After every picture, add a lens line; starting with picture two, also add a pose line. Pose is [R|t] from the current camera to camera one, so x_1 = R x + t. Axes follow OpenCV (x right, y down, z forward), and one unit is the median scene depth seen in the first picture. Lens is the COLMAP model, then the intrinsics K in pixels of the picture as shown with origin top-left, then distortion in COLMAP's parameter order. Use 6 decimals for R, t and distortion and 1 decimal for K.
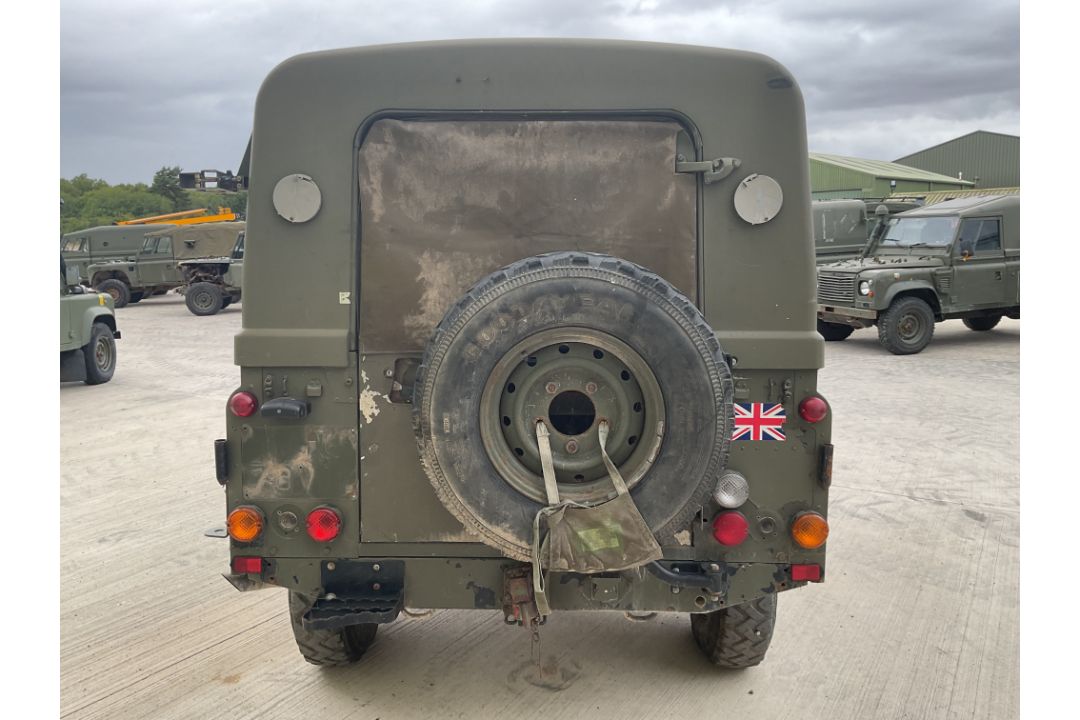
lens RADIAL K [[795.8, 0, 535.6], [0, 795.8, 356.0], [0, 0, 1]] dist [0.079825, -0.131143]
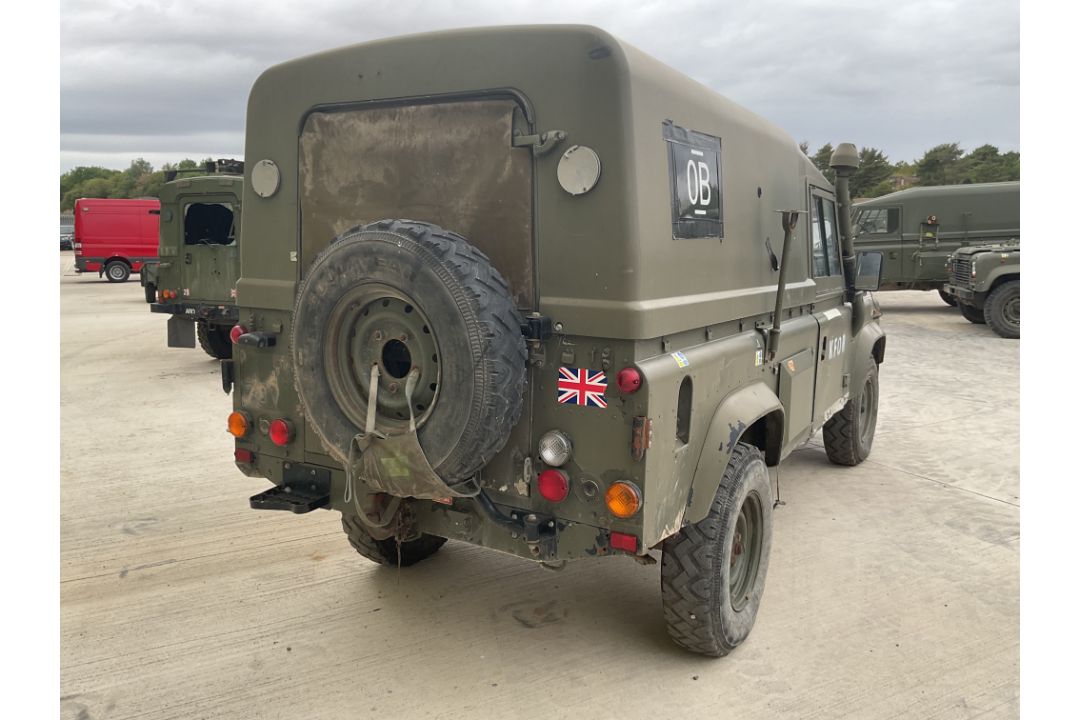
lens RADIAL K [[795.8, 0, 538.4], [0, 795.8, 358.2], [0, 0, 1]] dist [0.079825, -0.131143]
pose [[0.871697, 0.085349, -0.482556, 0.702478], [-0.072964, 0.996345, 0.044419, 0.003373], [0.484584, -0.003511, 0.874738, 0.071928]]
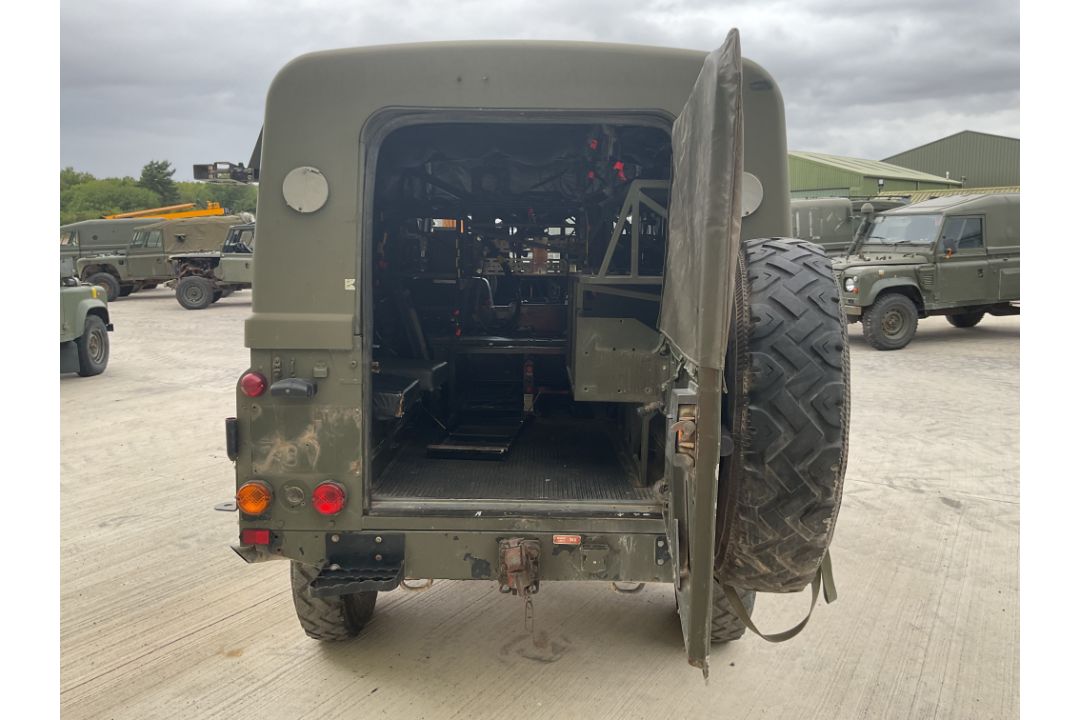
lens RADIAL K [[795.8, 0, 533.0], [0, 795.8, 355.6], [0, 0, 1]] dist [0.079825, -0.131143]
pose [[0.999936, 0.004378, 0.010425, -0.006564], [-0.004414, 0.999984, 0.003461, 0.016174], [-0.010410, -0.003506, 0.999940, -0.059075]]
